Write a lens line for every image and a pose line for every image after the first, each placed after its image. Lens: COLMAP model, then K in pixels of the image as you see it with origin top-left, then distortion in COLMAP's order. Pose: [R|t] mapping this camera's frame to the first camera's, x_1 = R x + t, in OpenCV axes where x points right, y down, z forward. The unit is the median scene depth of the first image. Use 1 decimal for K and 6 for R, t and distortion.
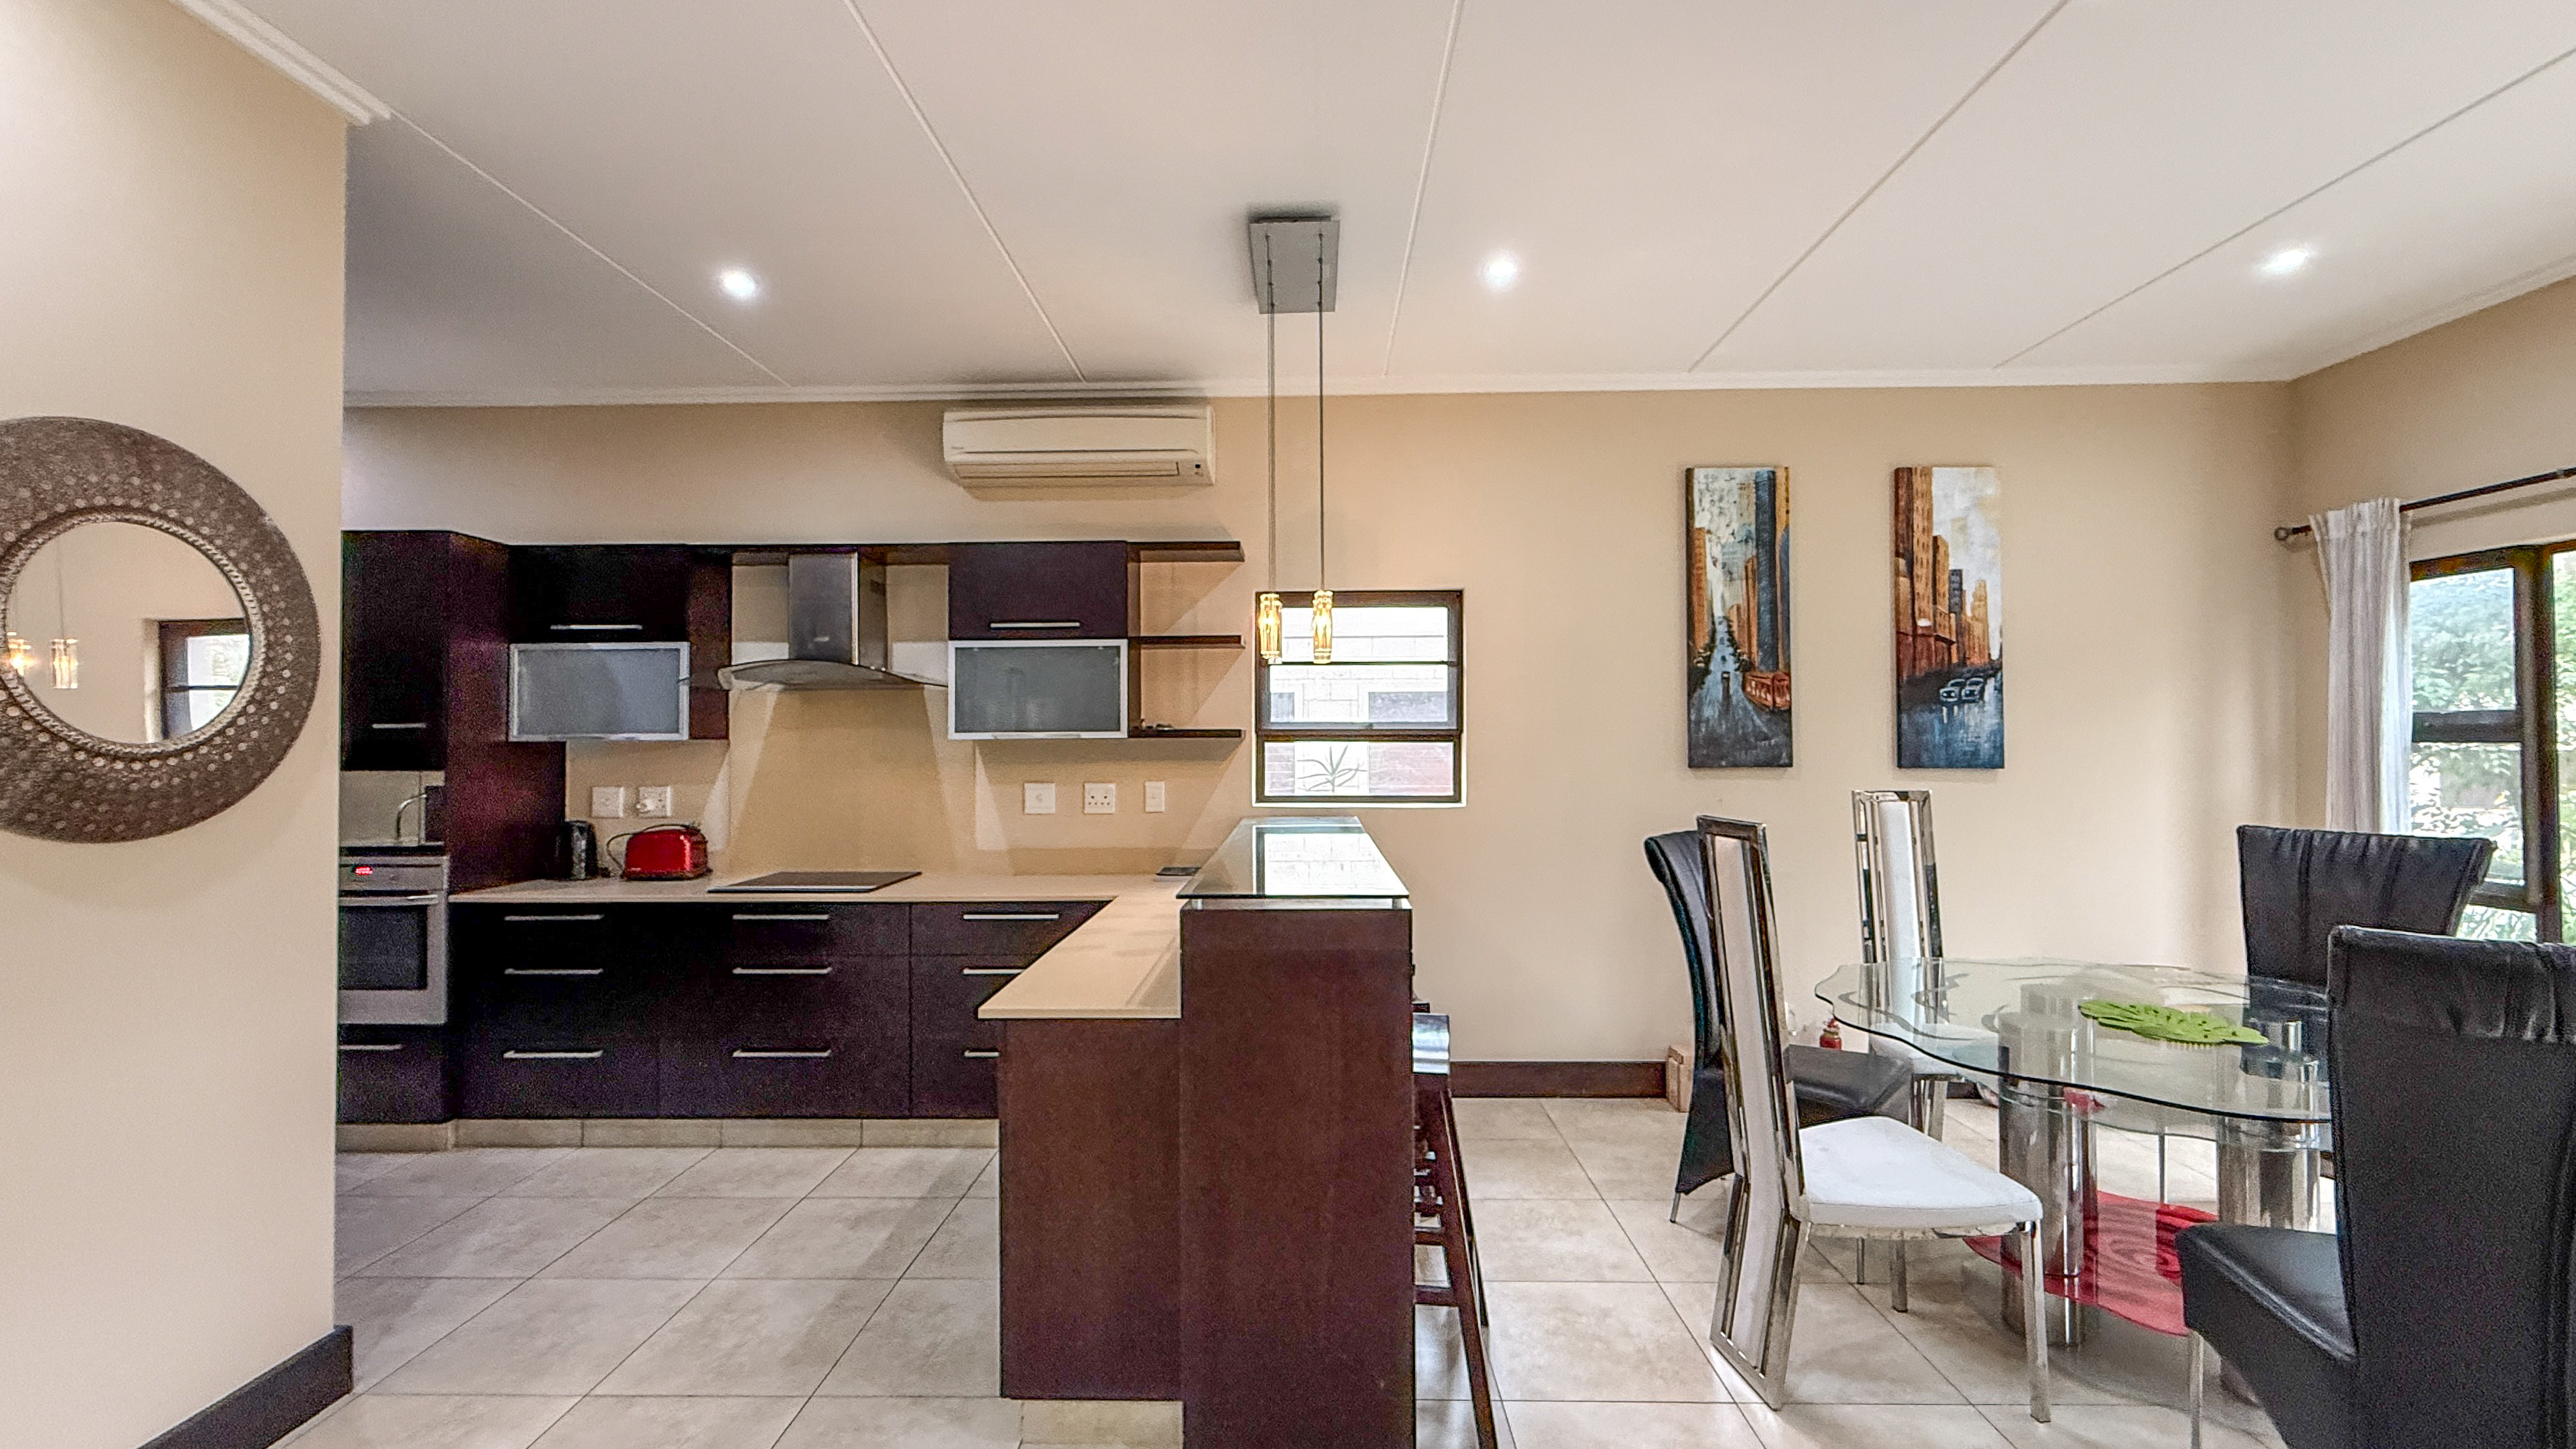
lens RADIAL K [[1028.1, 0, 1262.8], [0, 1028.1, 732.3], [0, 0, 1]] dist [0.000061, -0.000122]
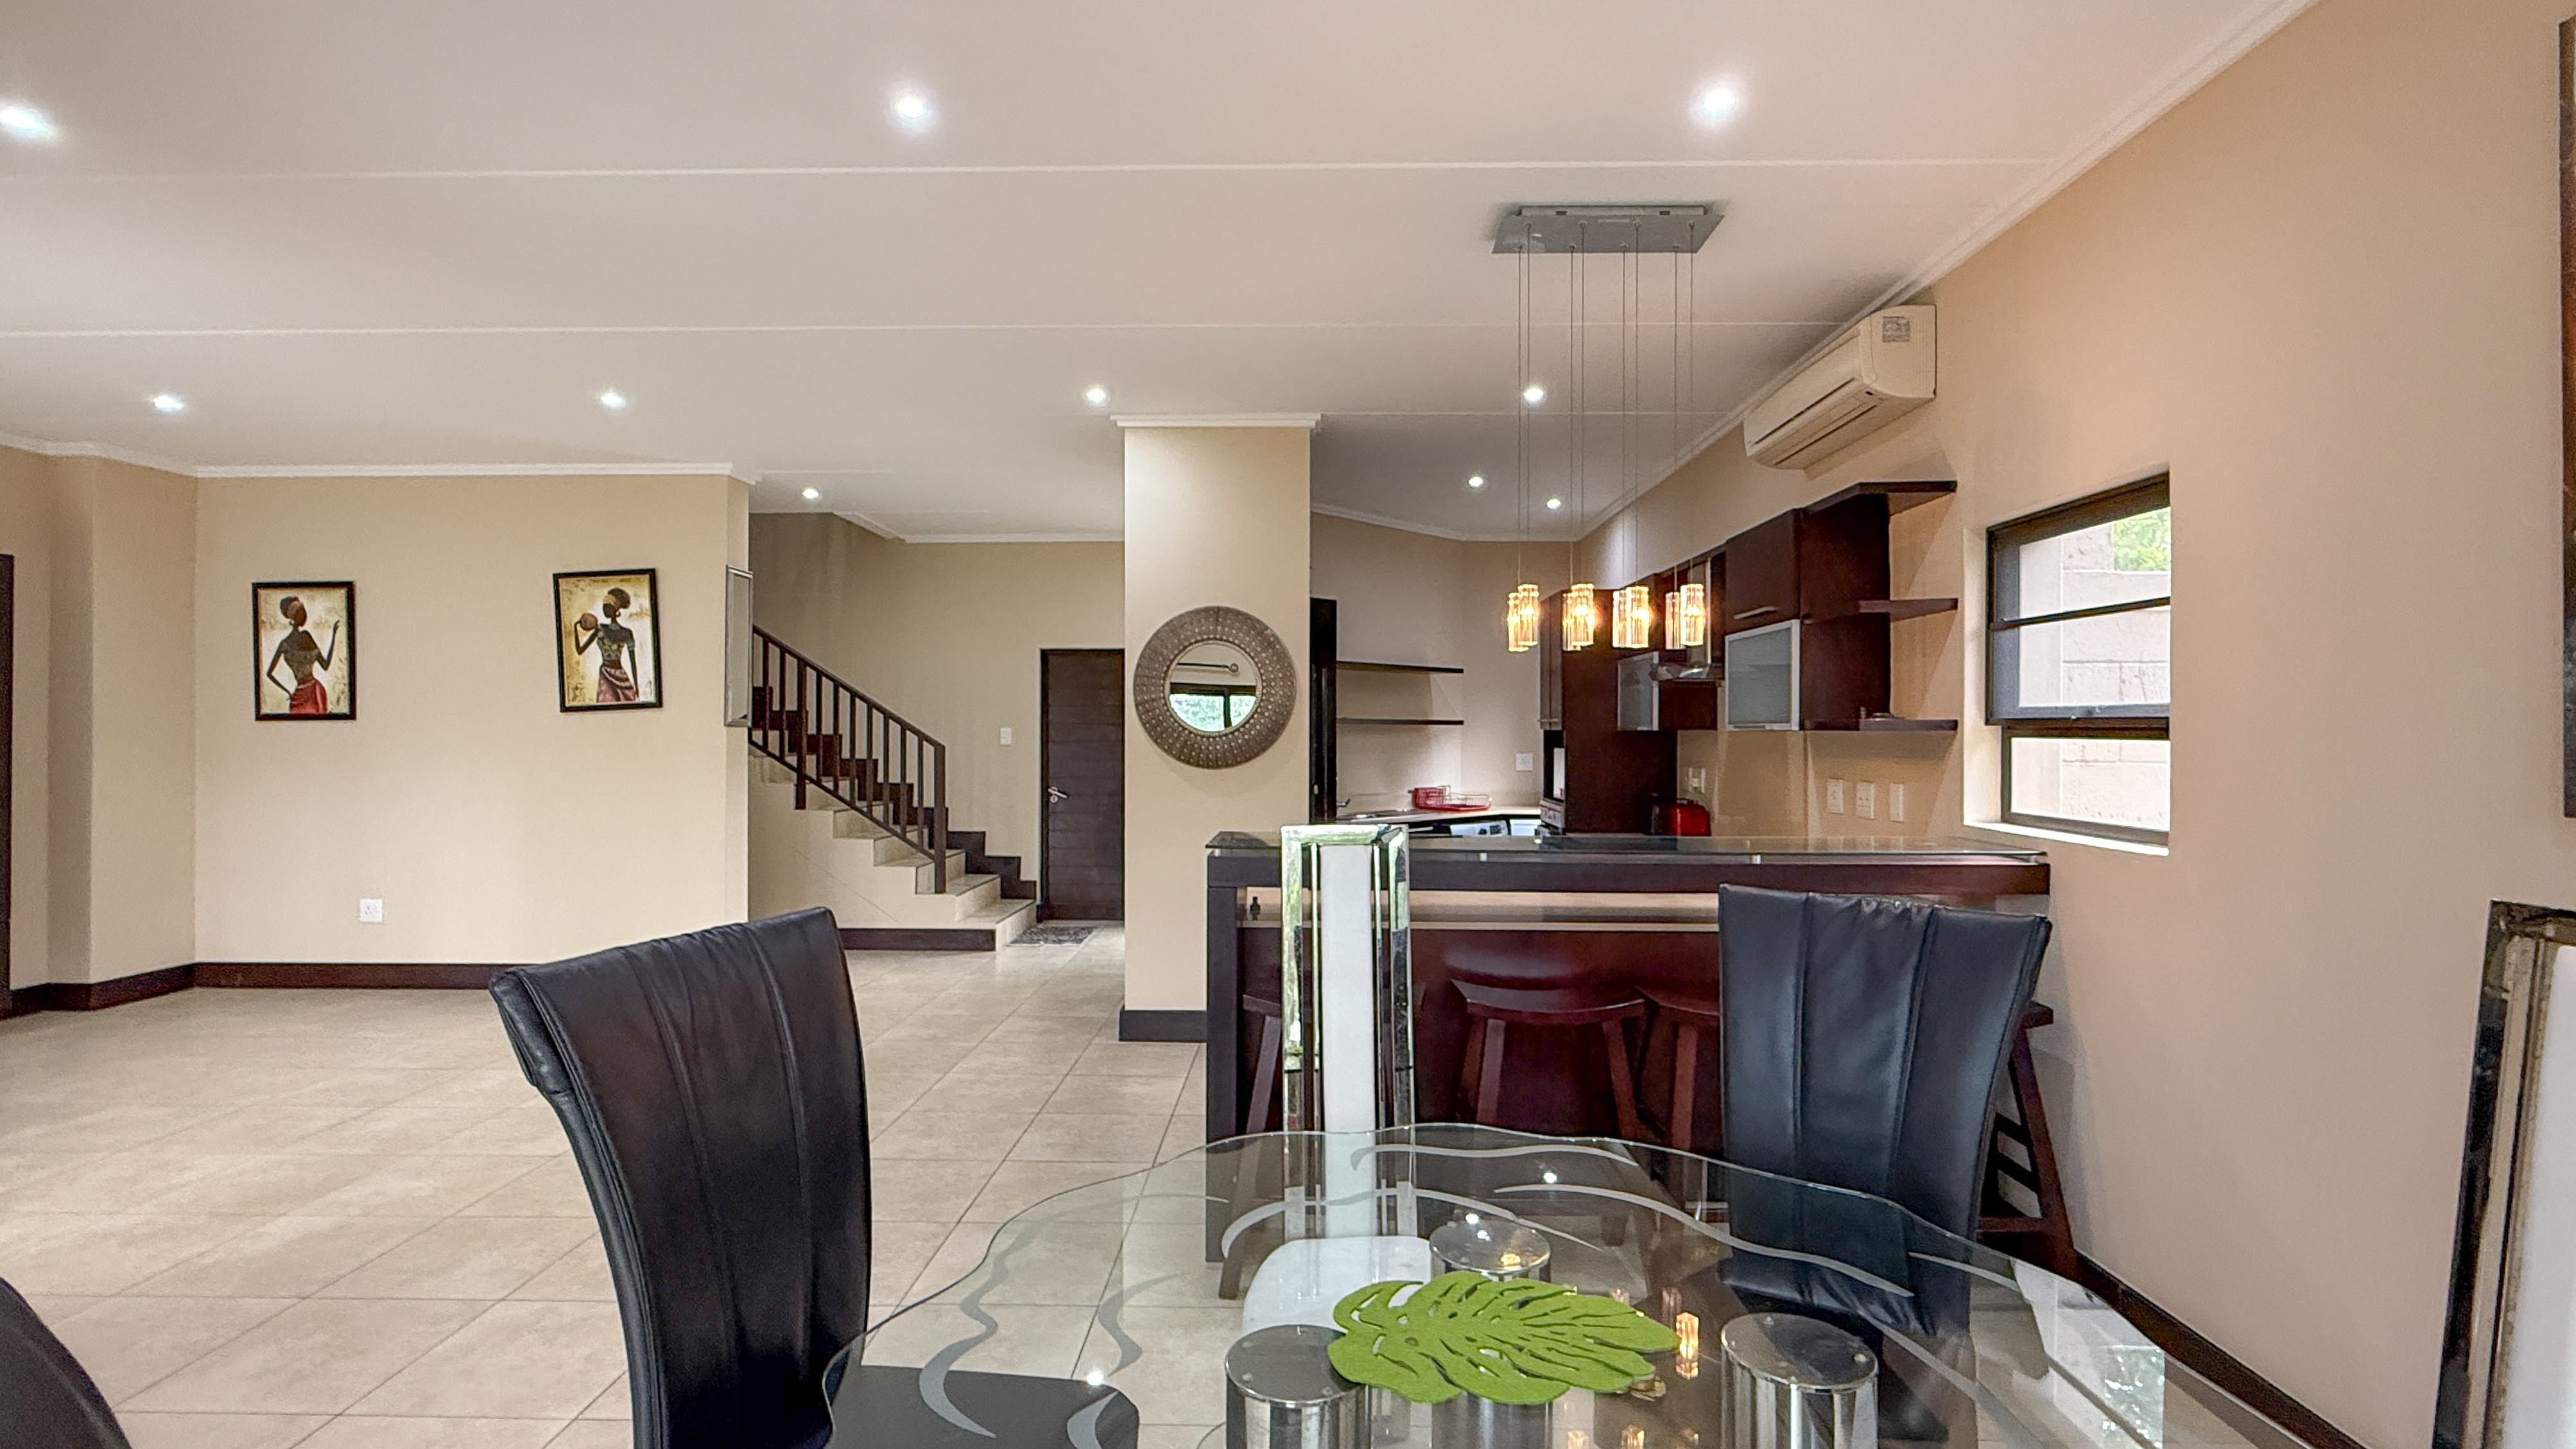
lens RADIAL K [[1189.7, 0, 1280.8], [0, 1189.7, 726.9], [0, 0, 1]] dist [0.000210, 0.000885]
pose [[-0.003353, 0.001732, -0.999993, 0.862420], [0.005986, 0.999981, 0.001712, -0.001596], [0.999976, -0.005980, -0.003364, 0.536854]]
